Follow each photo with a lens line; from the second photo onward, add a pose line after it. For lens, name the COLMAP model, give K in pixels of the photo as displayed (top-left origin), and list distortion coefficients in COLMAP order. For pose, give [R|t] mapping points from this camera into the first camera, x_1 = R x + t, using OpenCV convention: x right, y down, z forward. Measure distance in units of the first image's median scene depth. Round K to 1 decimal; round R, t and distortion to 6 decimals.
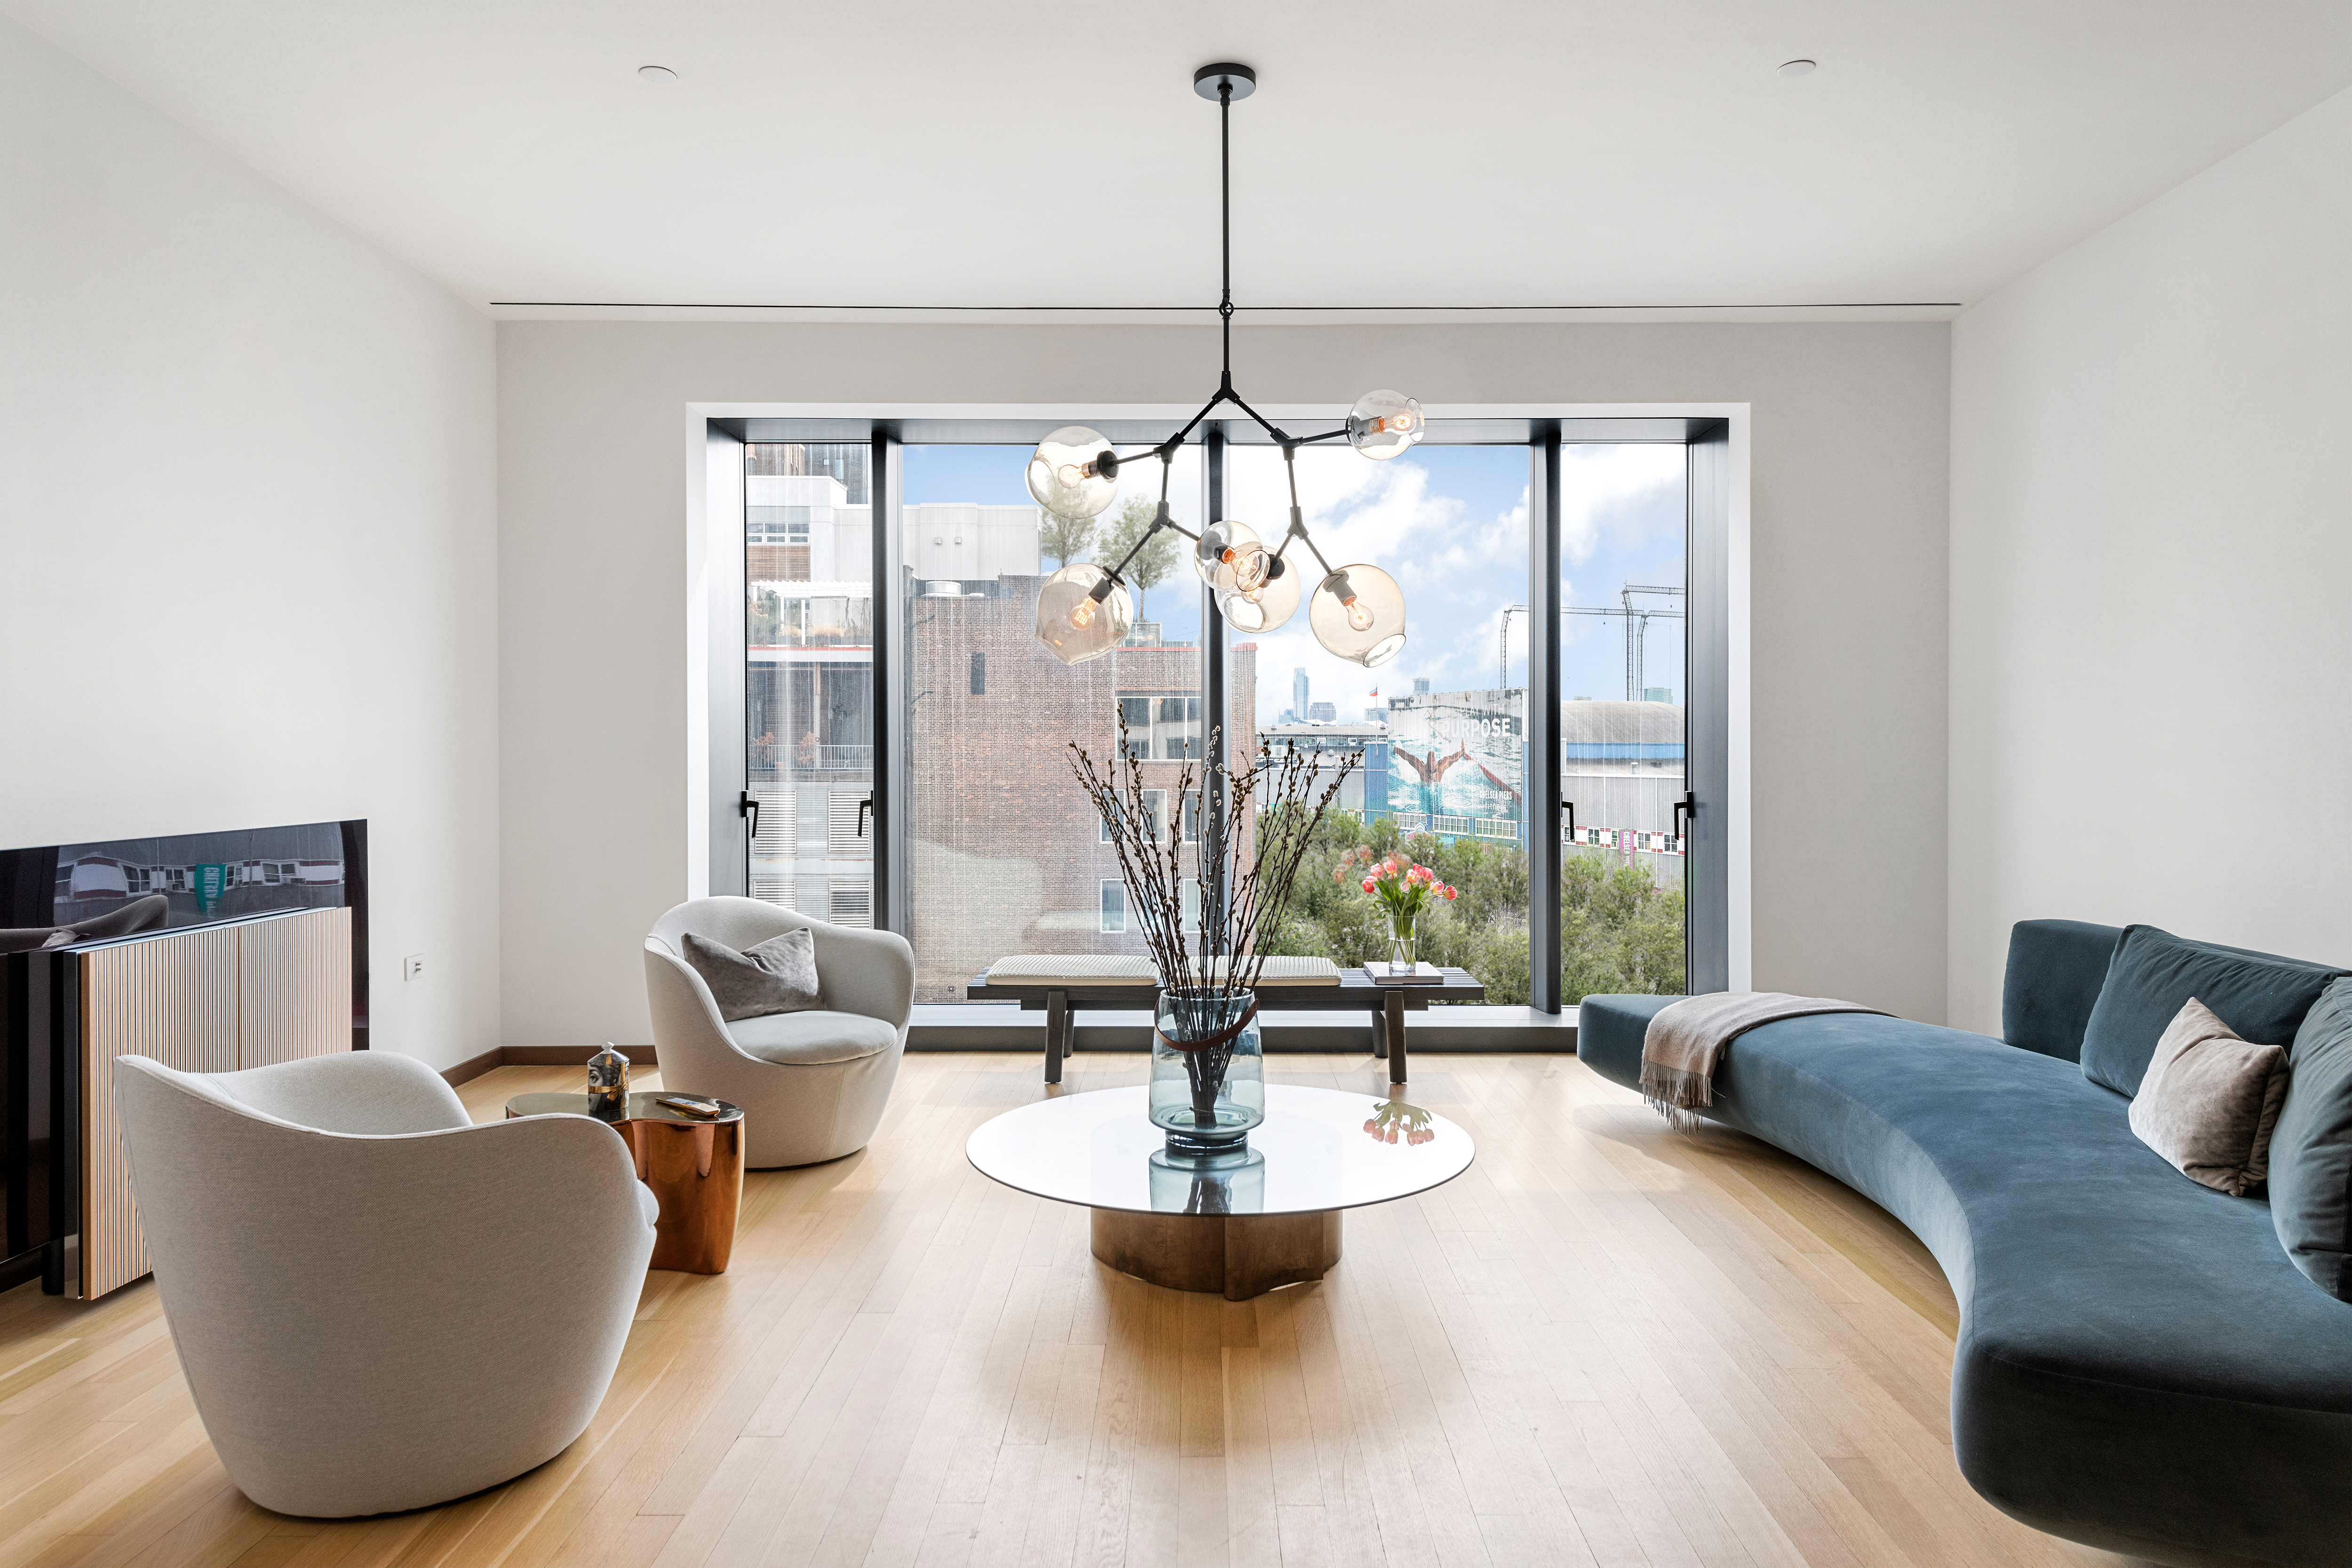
lens RADIAL K [[1466.1, 0, 1178.6], [0, 1466.1, 779.0], [0, 0, 1]] dist [-0.001664, 0.001389]
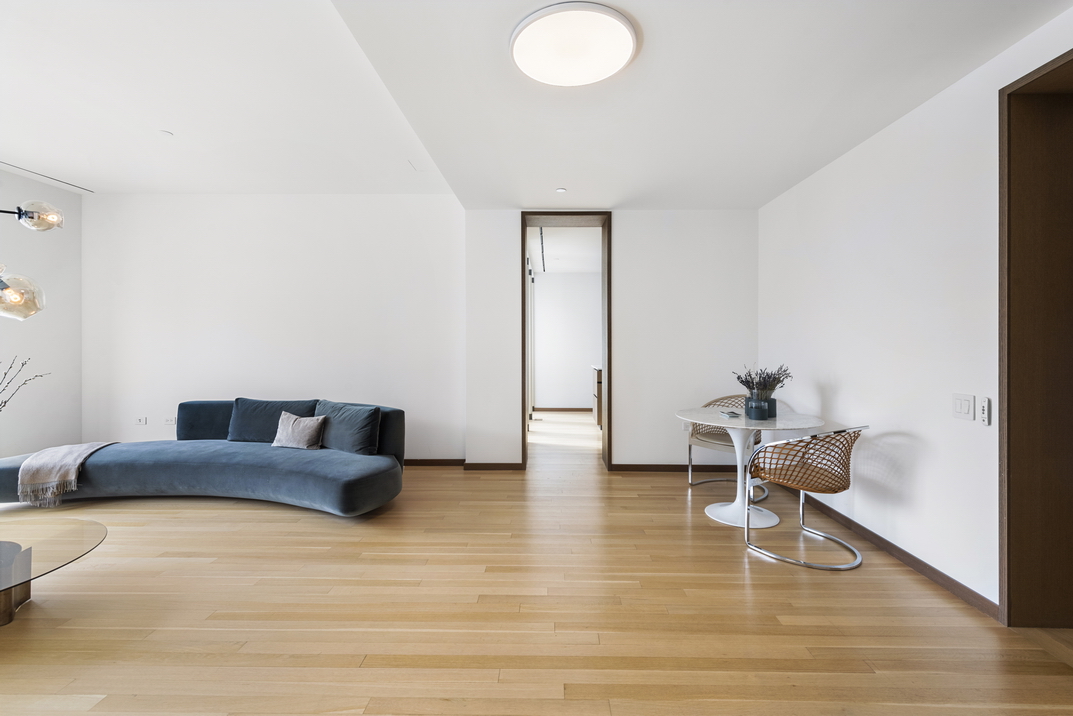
lens RADIAL K [[473.8, 0, 538.6], [0, 473.8, 341.9], [0, 0, 1]] dist [0.001148, 0.000100]
pose [[0.006287, 0.005483, 0.999965, -0.362330], [0.013180, 0.999898, -0.005566, -0.018044], [-0.999893, 0.013214, 0.006214, 0.134505]]
